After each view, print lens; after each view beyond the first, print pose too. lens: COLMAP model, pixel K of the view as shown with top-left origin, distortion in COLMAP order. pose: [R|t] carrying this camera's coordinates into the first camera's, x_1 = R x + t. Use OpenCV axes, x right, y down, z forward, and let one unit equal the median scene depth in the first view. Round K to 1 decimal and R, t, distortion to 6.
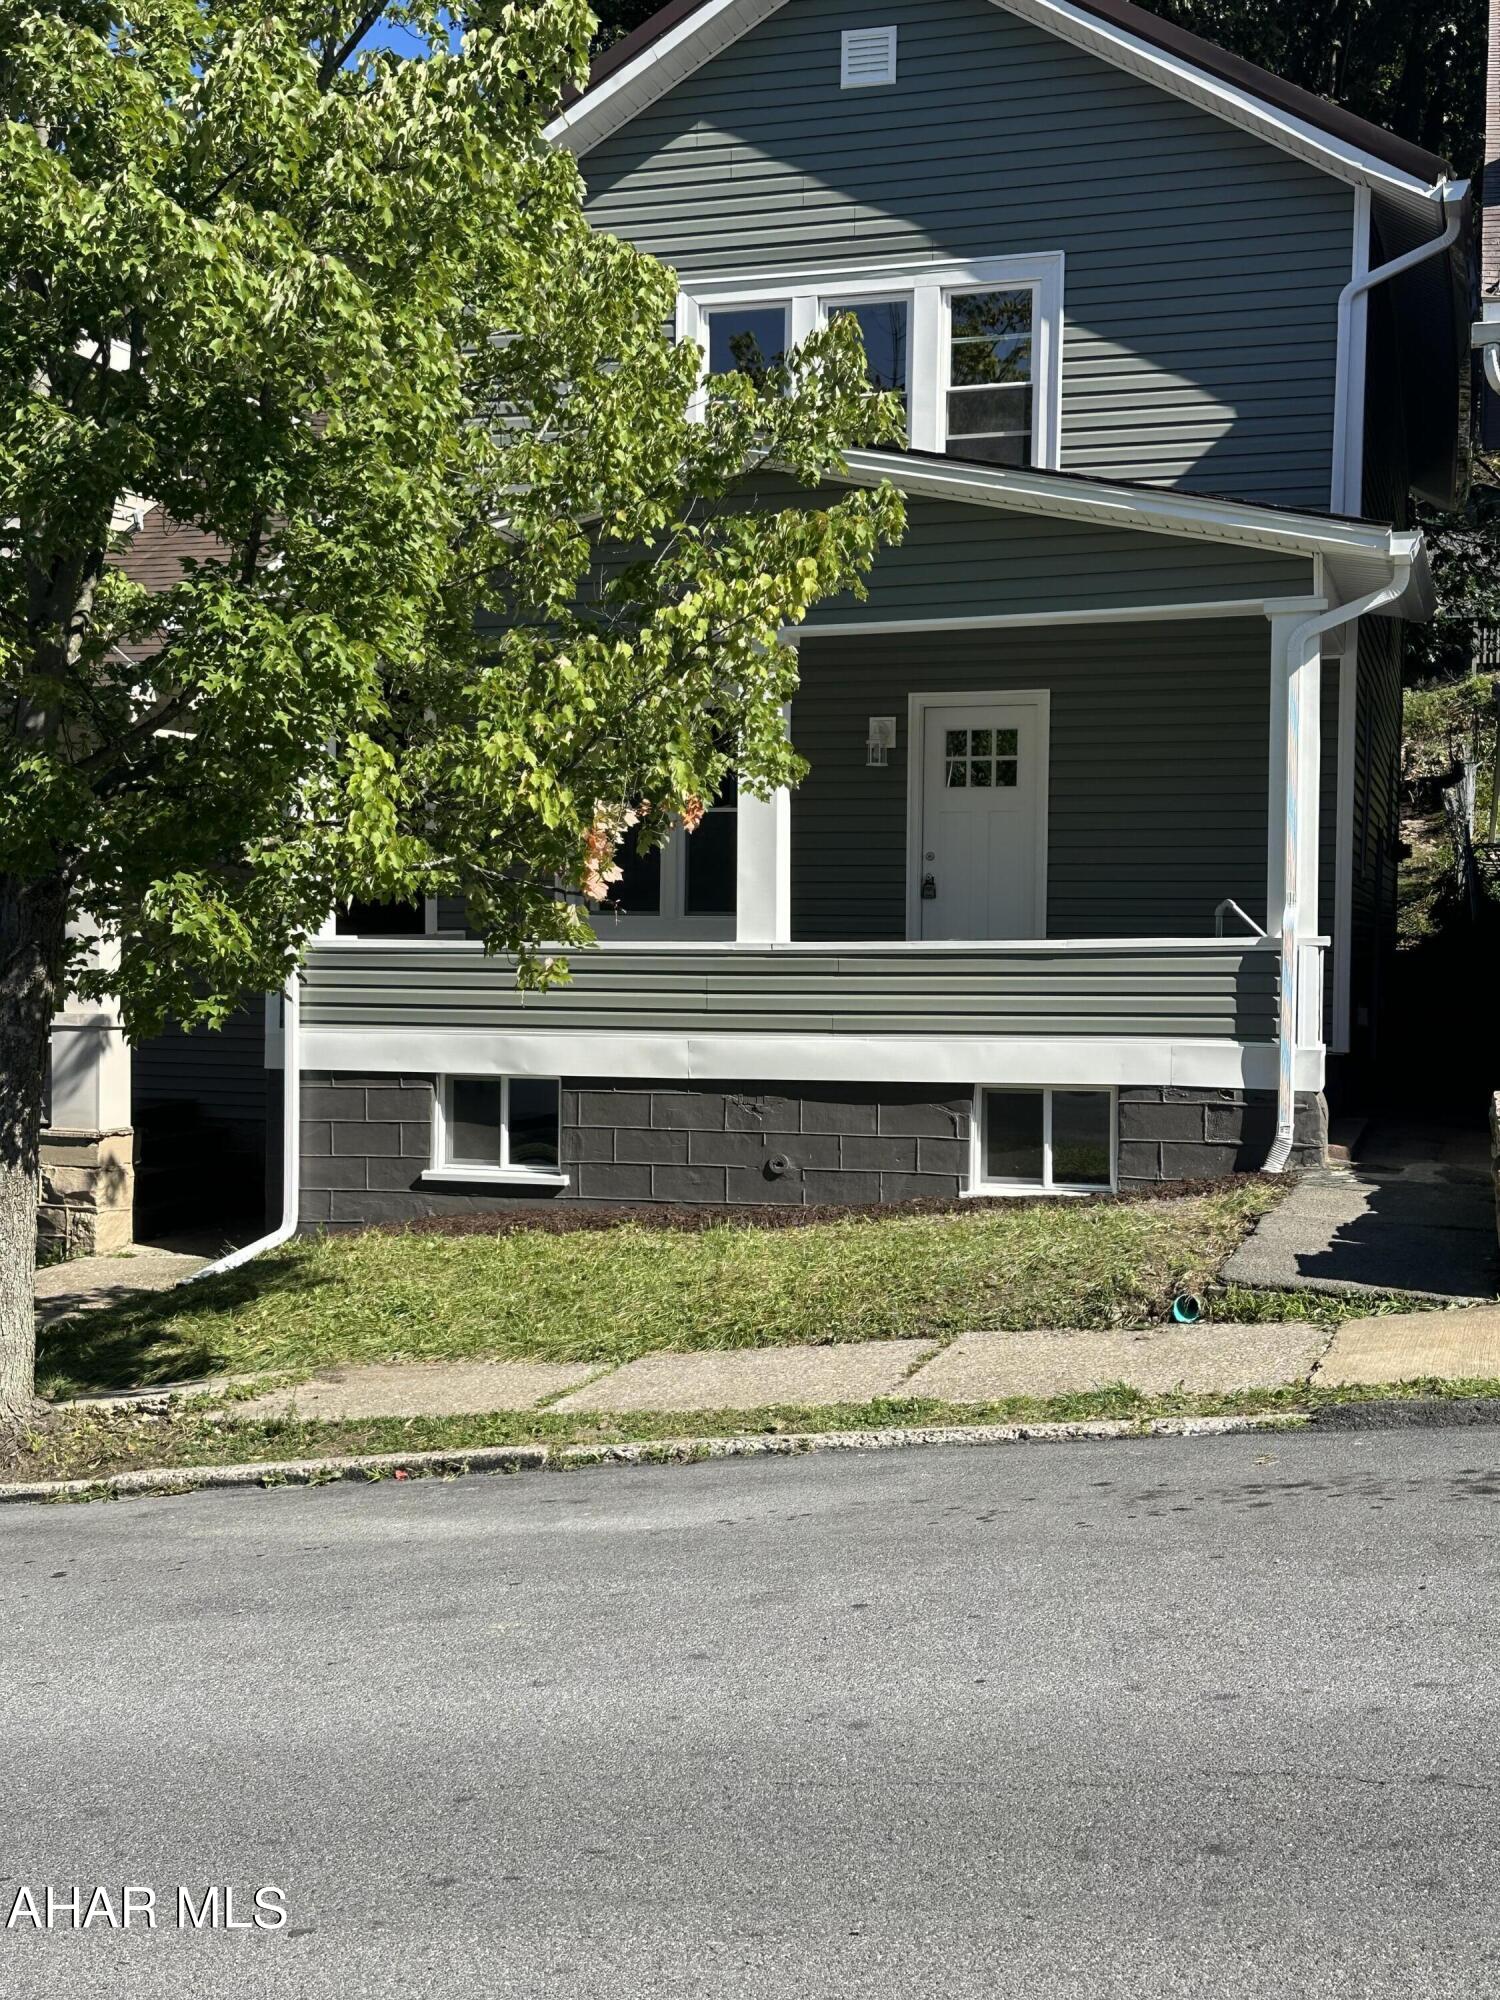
lens RADIAL K [[2447.3, 0, 750.0], [0, 2447.3, 1000.0], [0, 0, 1]] dist [0.230145, -0.753832]
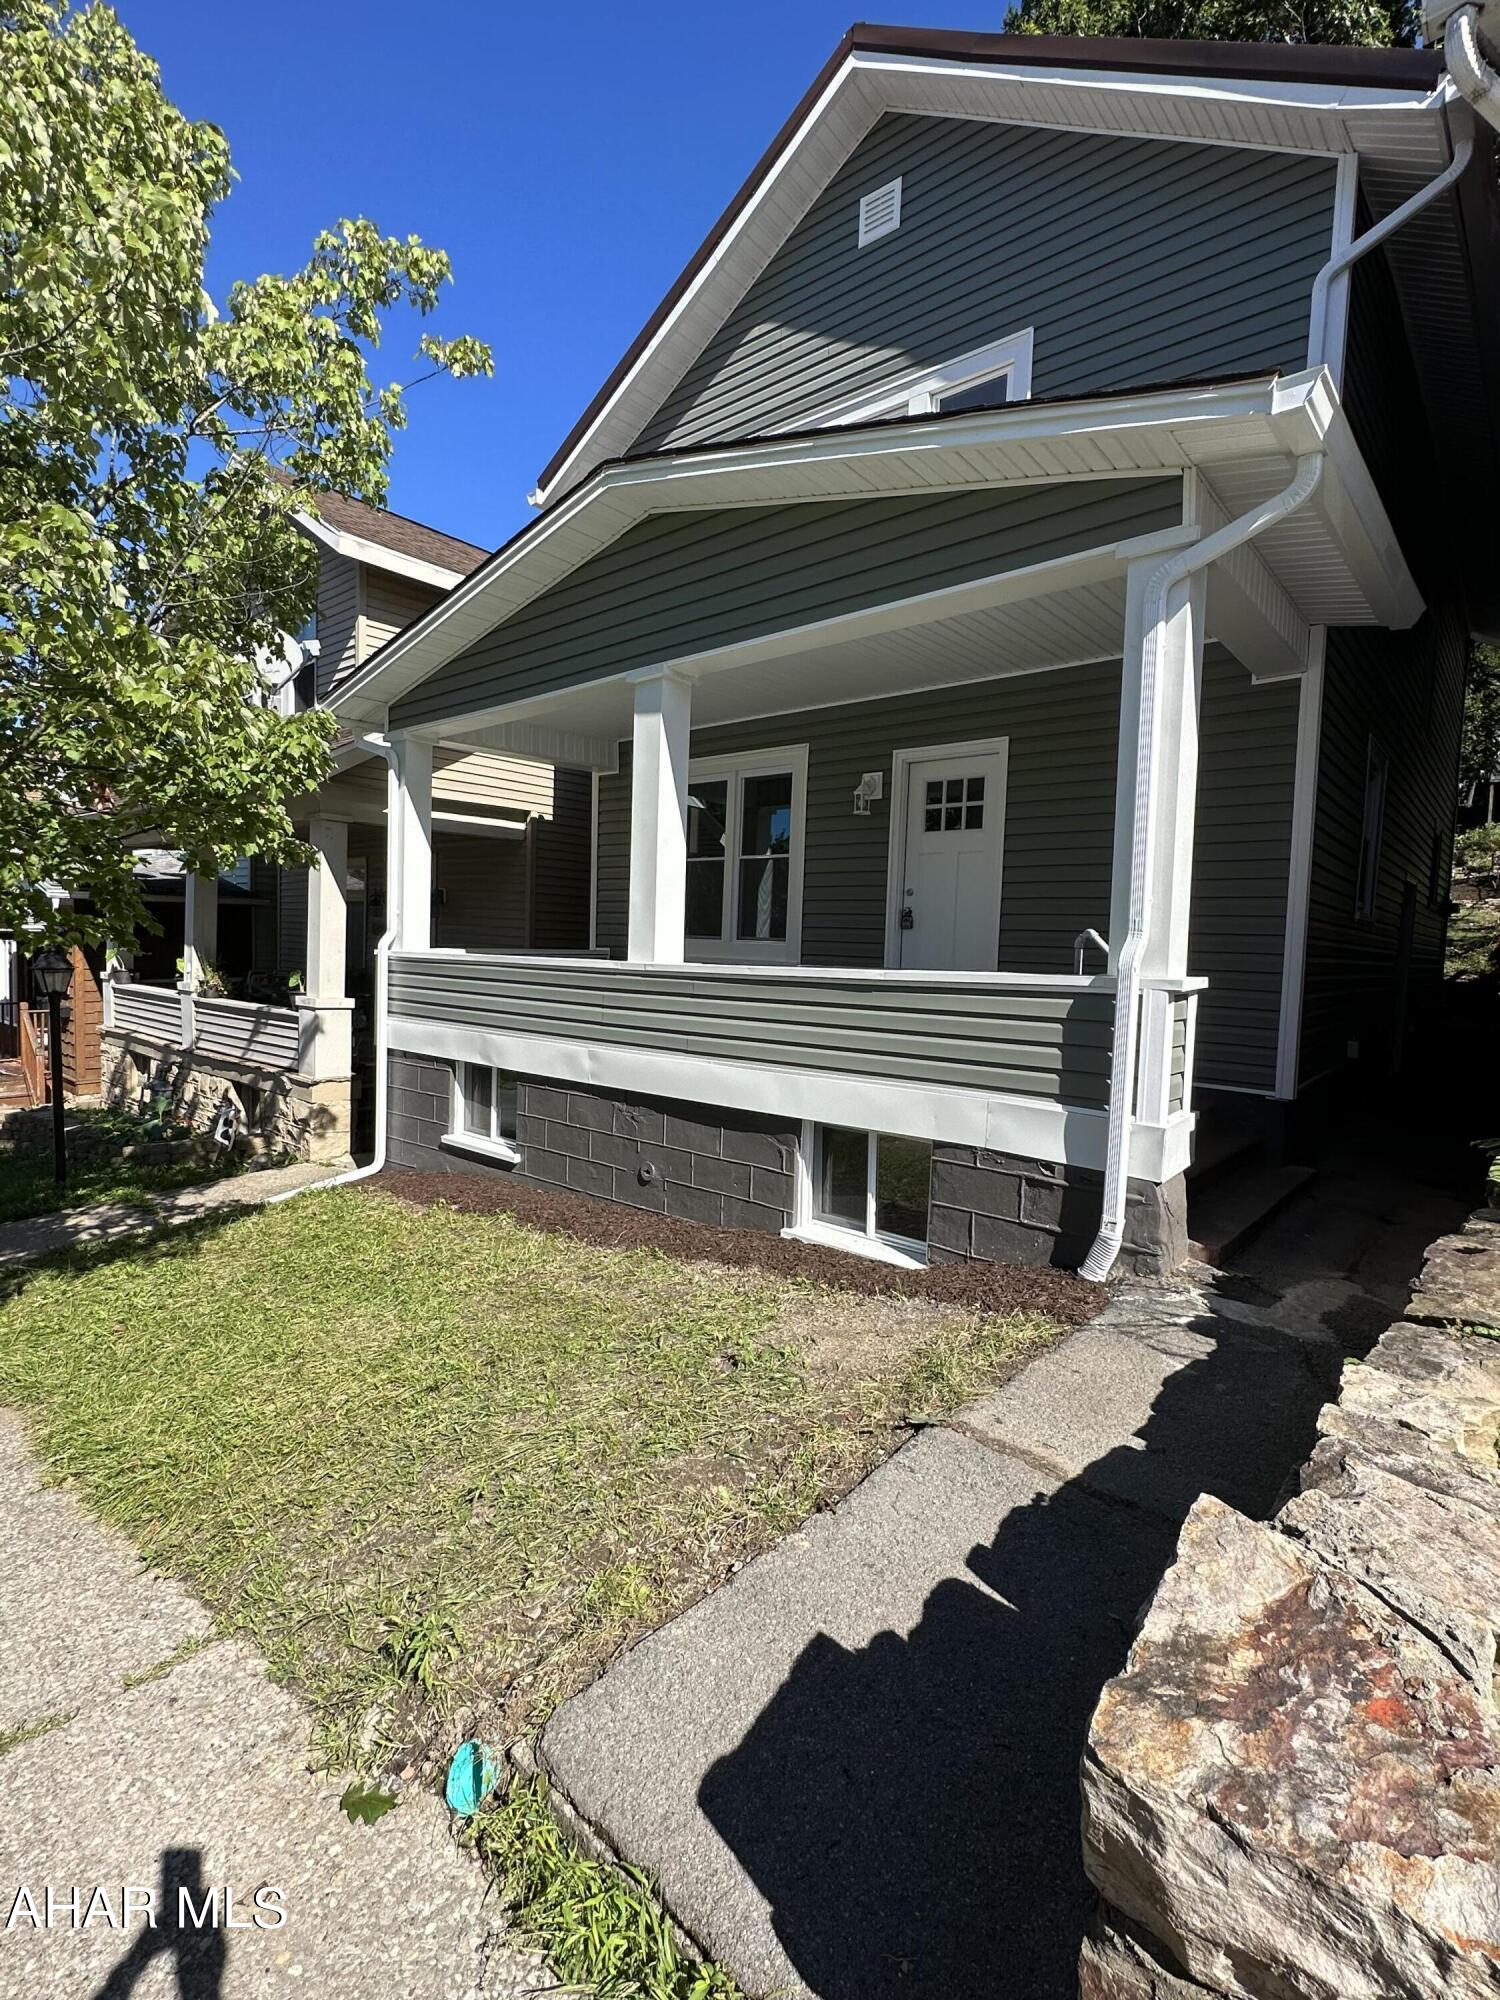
lens RADIAL K [[967.2, 0, 751.5], [0, 967.2, 993.1], [0, 0, 1]] dist [-0.001725, -0.000472]
pose [[0.915617, 0.042586, -0.399790, 0.207716], [-0.036580, 0.999074, 0.022644, -0.020632], [0.400385, -0.006109, 0.916327, 0.608202]]
